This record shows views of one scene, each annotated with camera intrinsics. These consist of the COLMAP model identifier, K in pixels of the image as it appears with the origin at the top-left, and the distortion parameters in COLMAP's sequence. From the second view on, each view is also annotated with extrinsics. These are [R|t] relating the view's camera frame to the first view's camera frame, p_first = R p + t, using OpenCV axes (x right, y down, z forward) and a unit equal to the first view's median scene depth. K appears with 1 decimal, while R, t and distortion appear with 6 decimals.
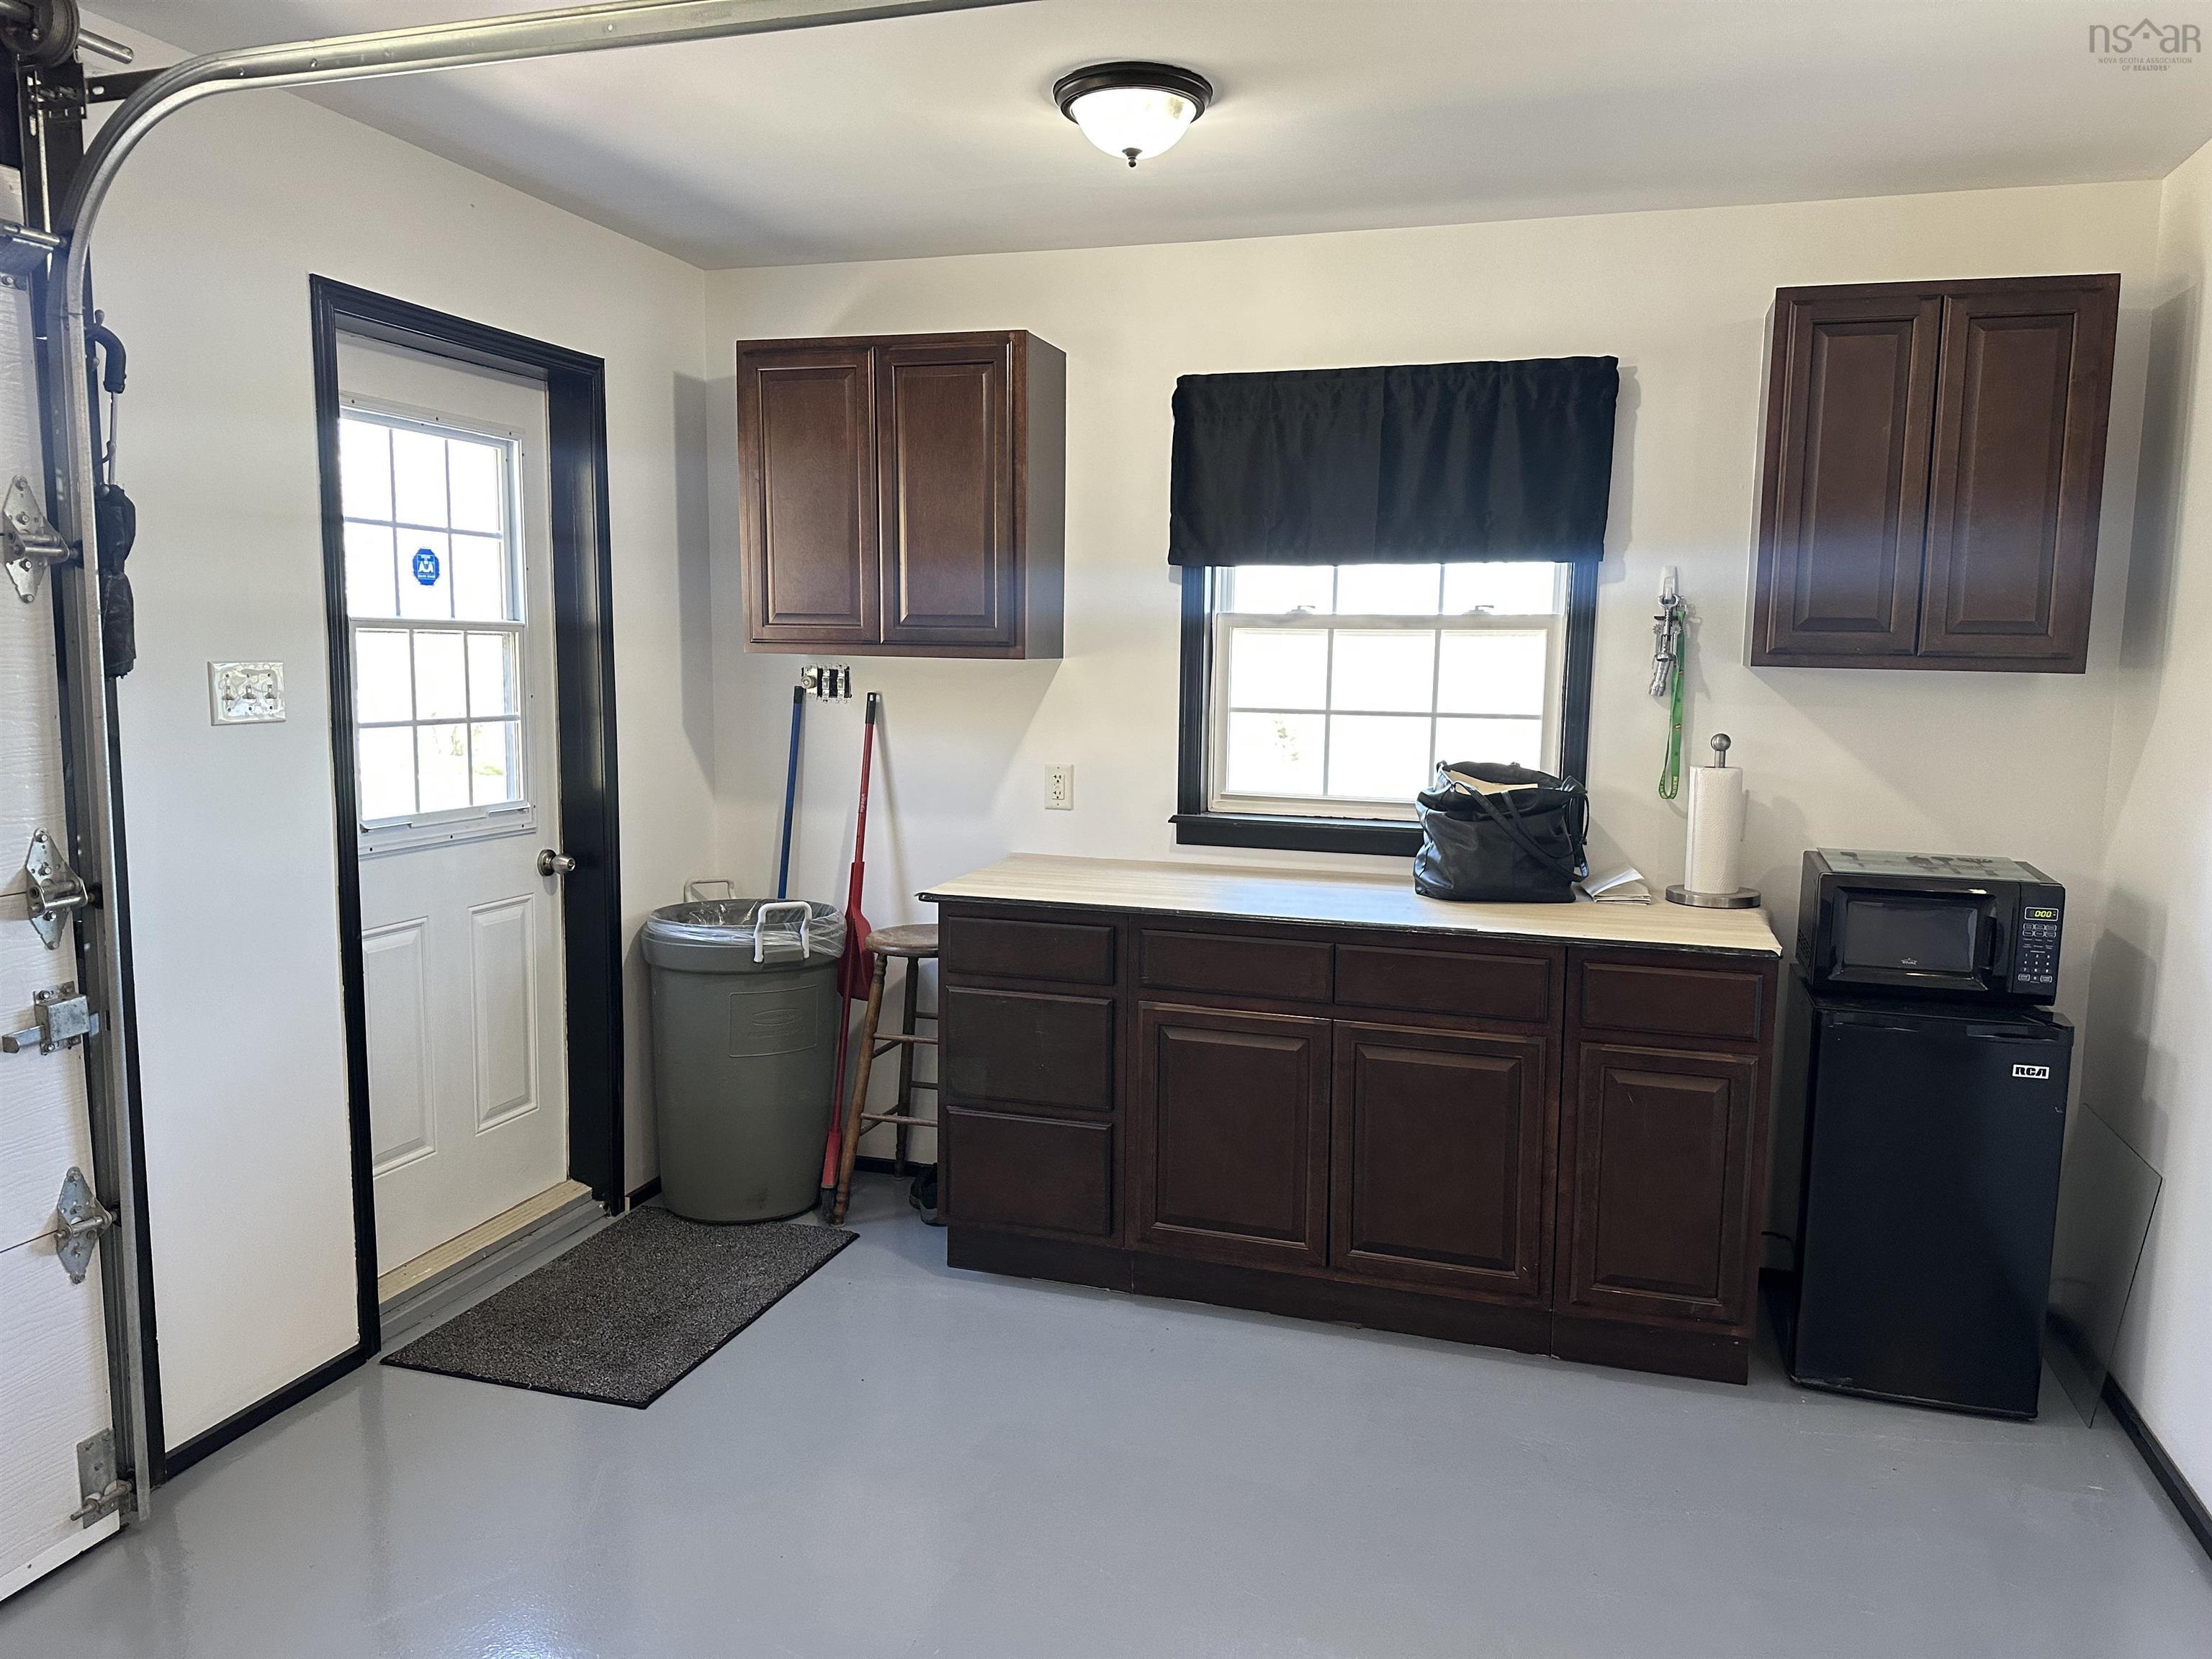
lens RADIAL K [[1555.6, 0, 1111.9], [0, 1555.6, 819.0], [0, 0, 1]] dist [0.090968, -0.107652]
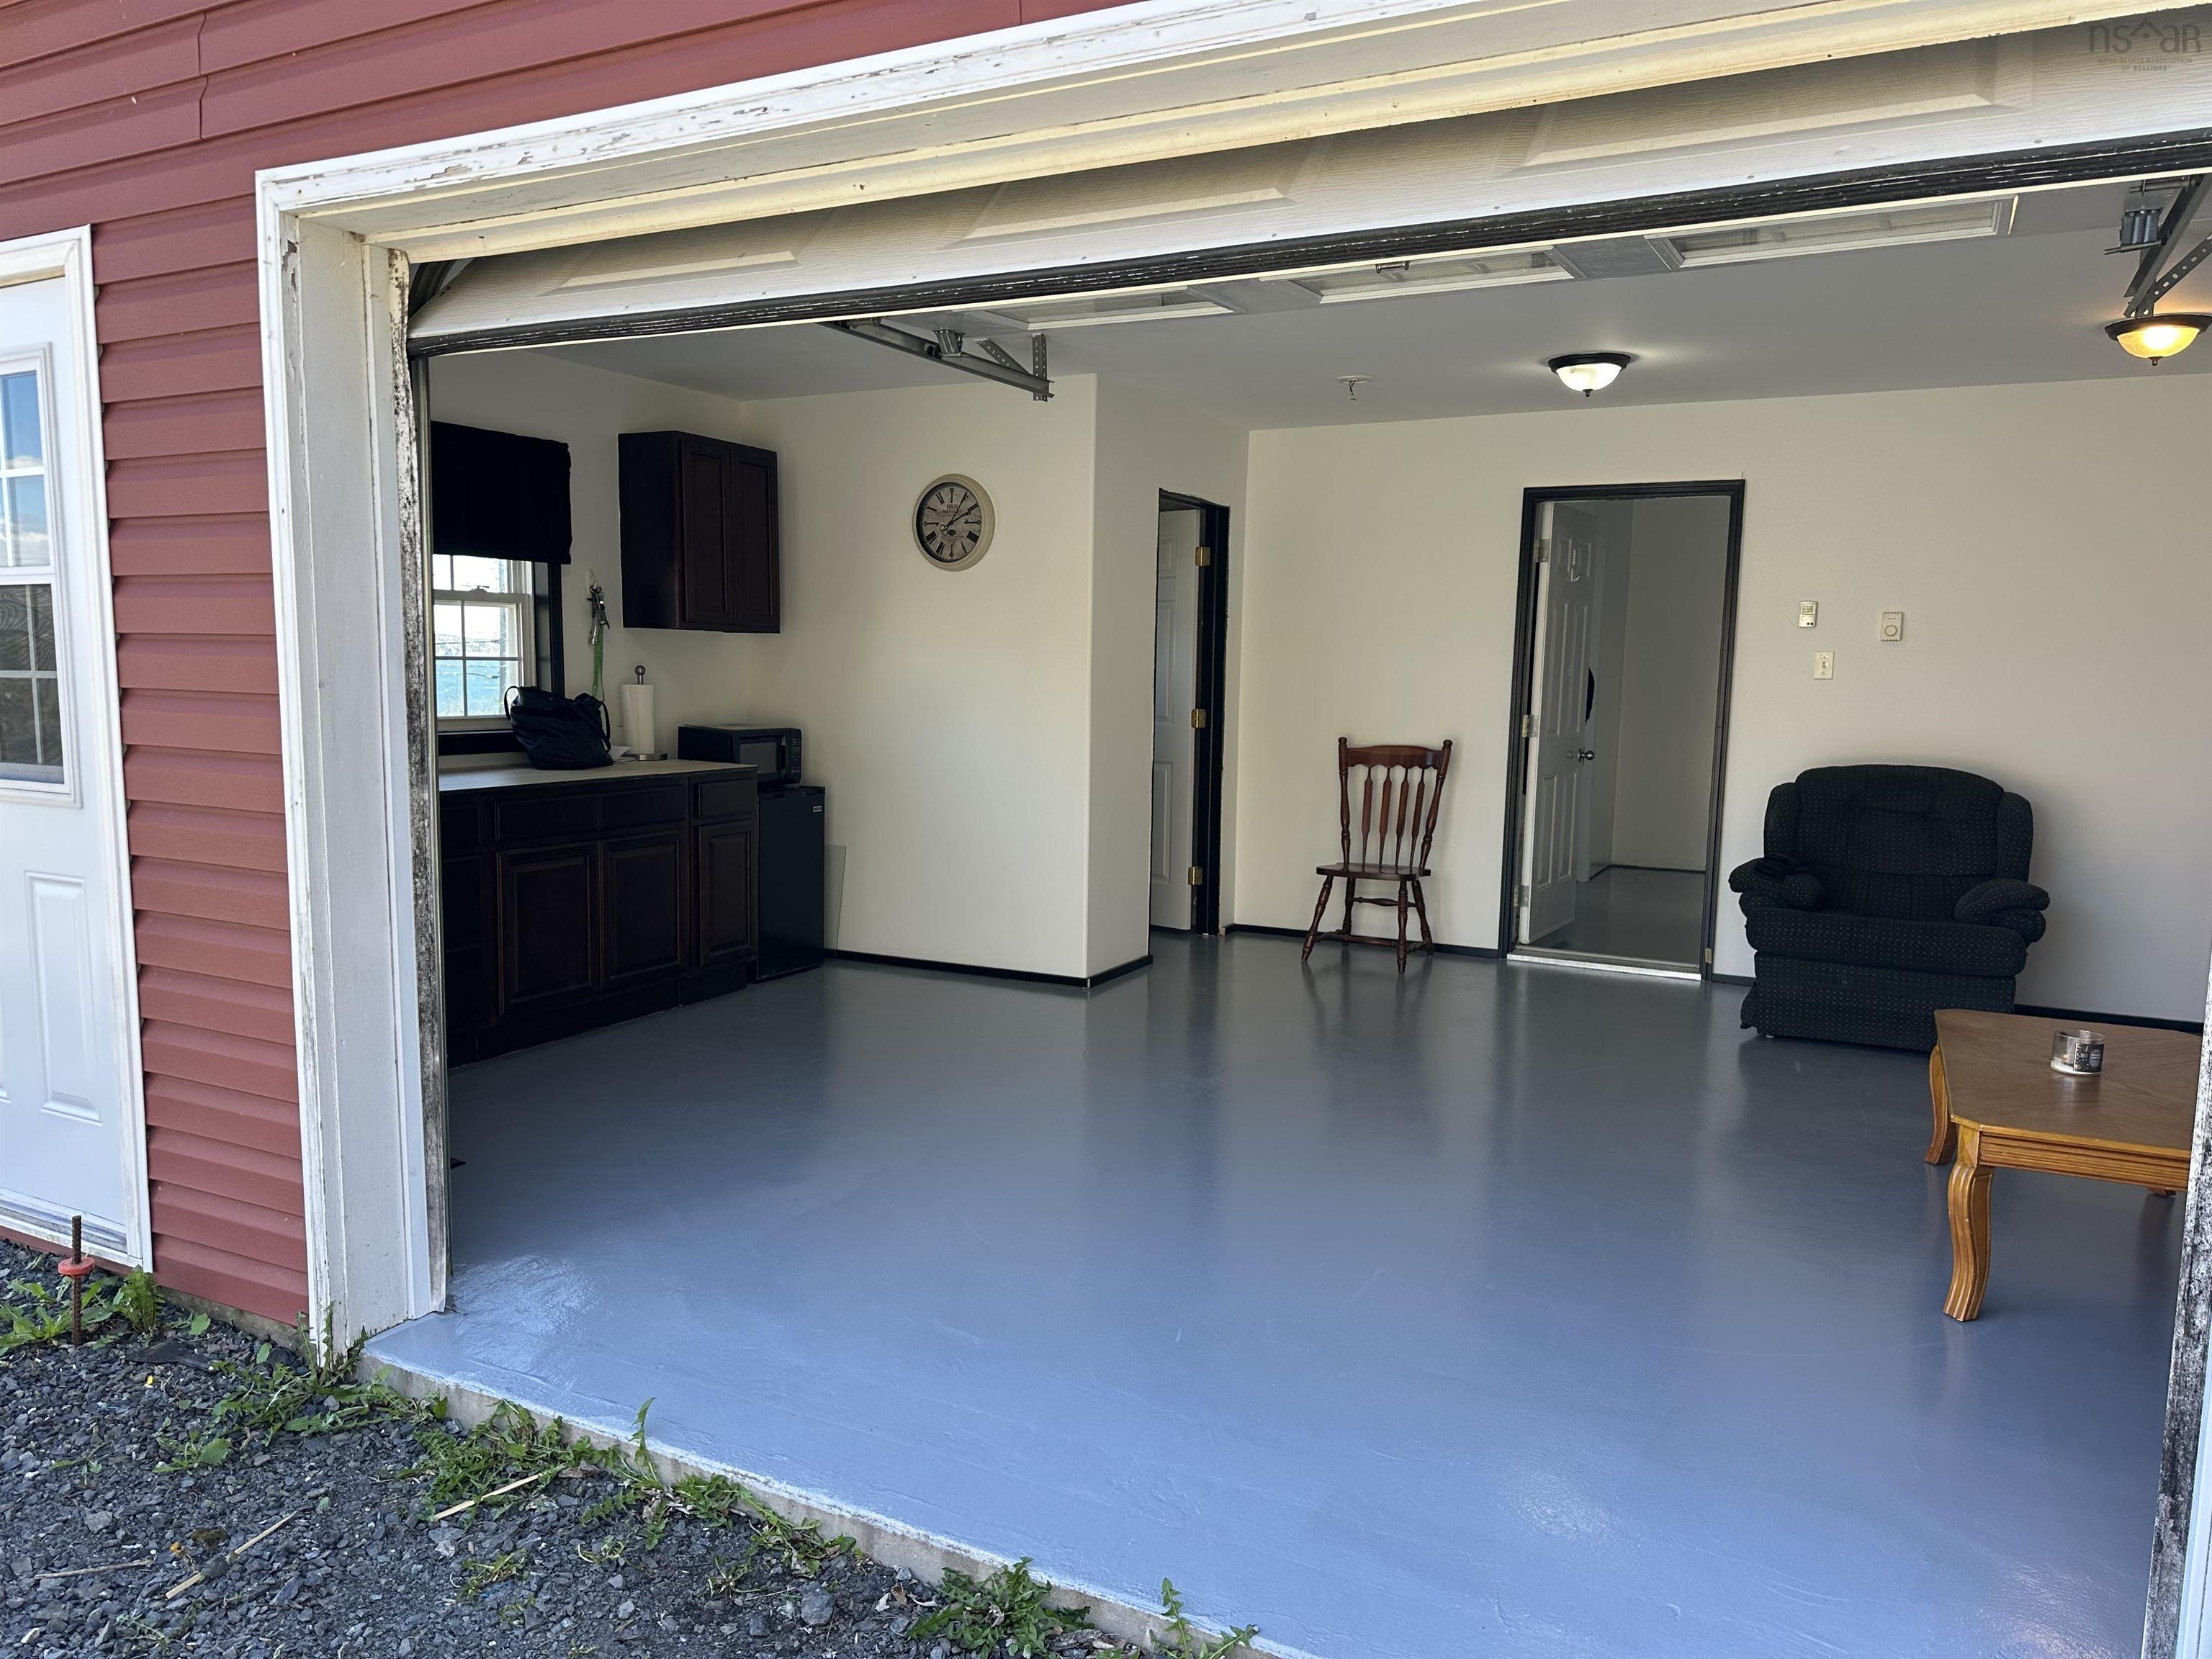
lens RADIAL K [[1555.6, 0, 1072.8], [0, 1555.6, 816.3], [0, 0, 1]] dist [0.090968, -0.107652]
pose [[0.203276, -0.110417, 0.972876, -1.268420], [0.102012, 0.990602, 0.091114, 0.005130], [-0.973793, 0.080724, 0.212630, 0.148400]]
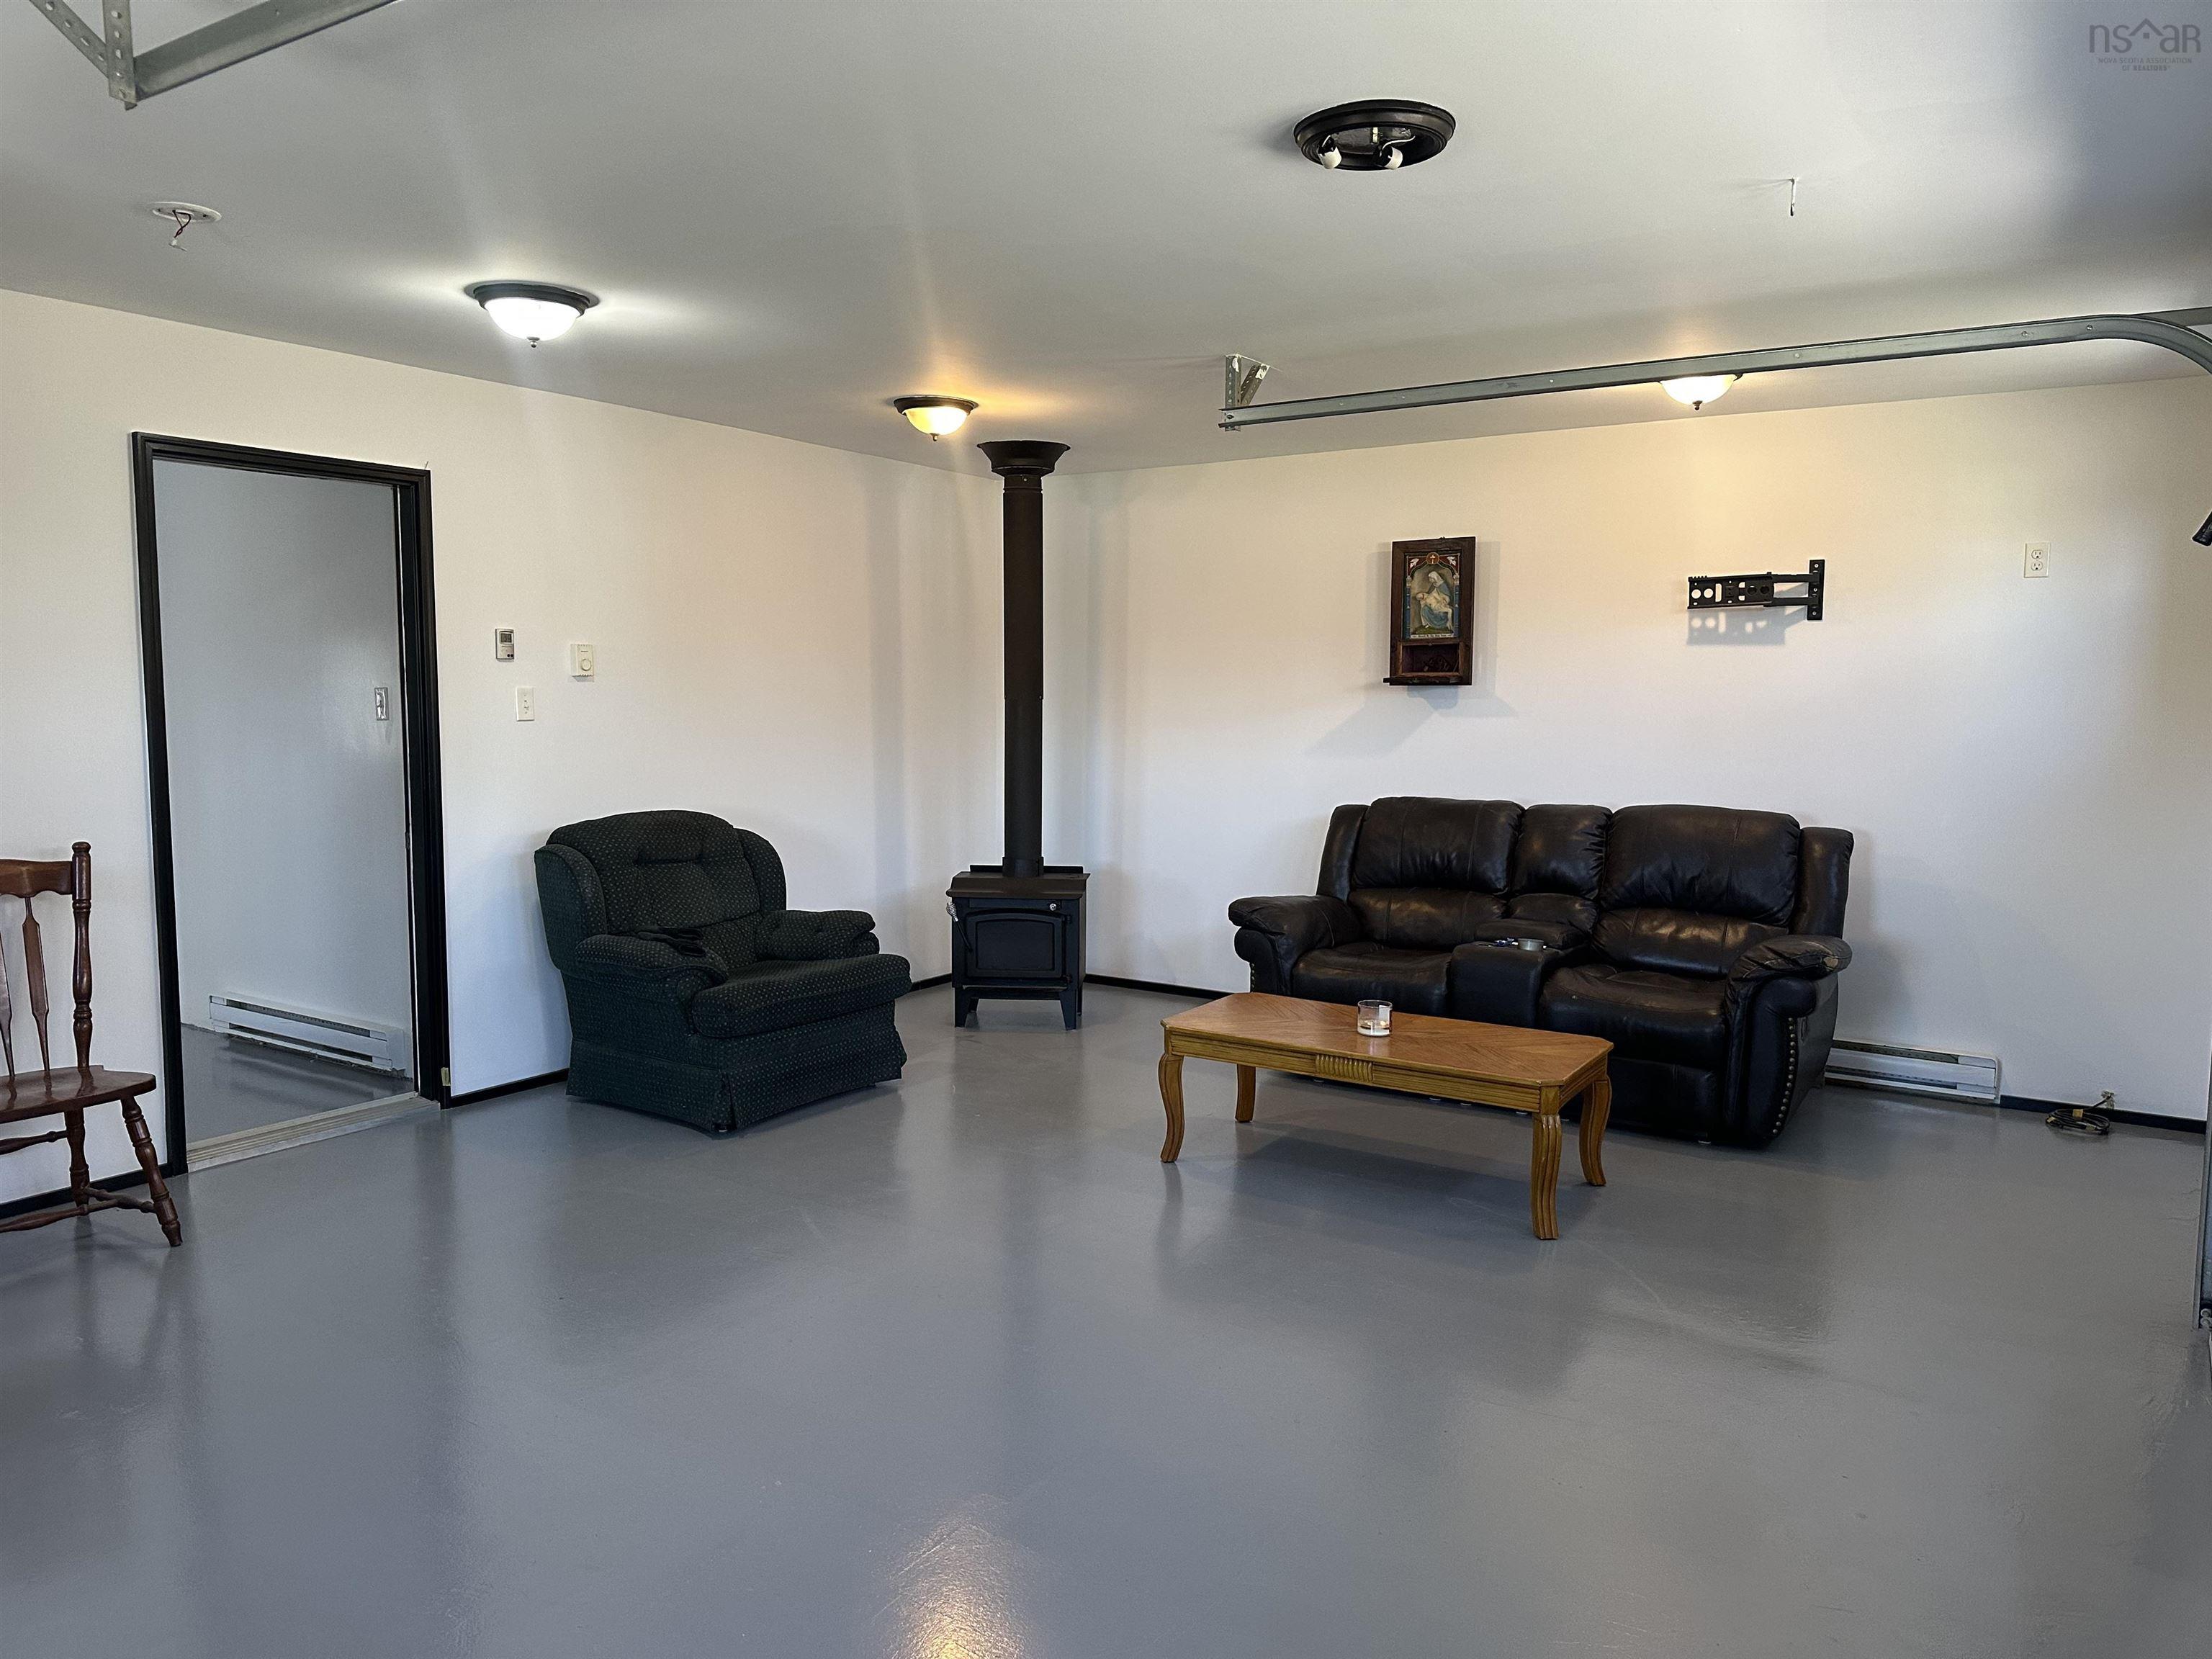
lens RADIAL K [[1555.6, 0, 1102.7], [0, 1555.6, 821.8], [0, 0, 1]] dist [0.090968, -0.107652]
pose [[-0.958450, -0.045065, 0.281680, -0.299708], [0.012799, 0.979655, 0.200281, -0.102914], [-0.284975, 0.195564, -0.938373, 0.982204]]
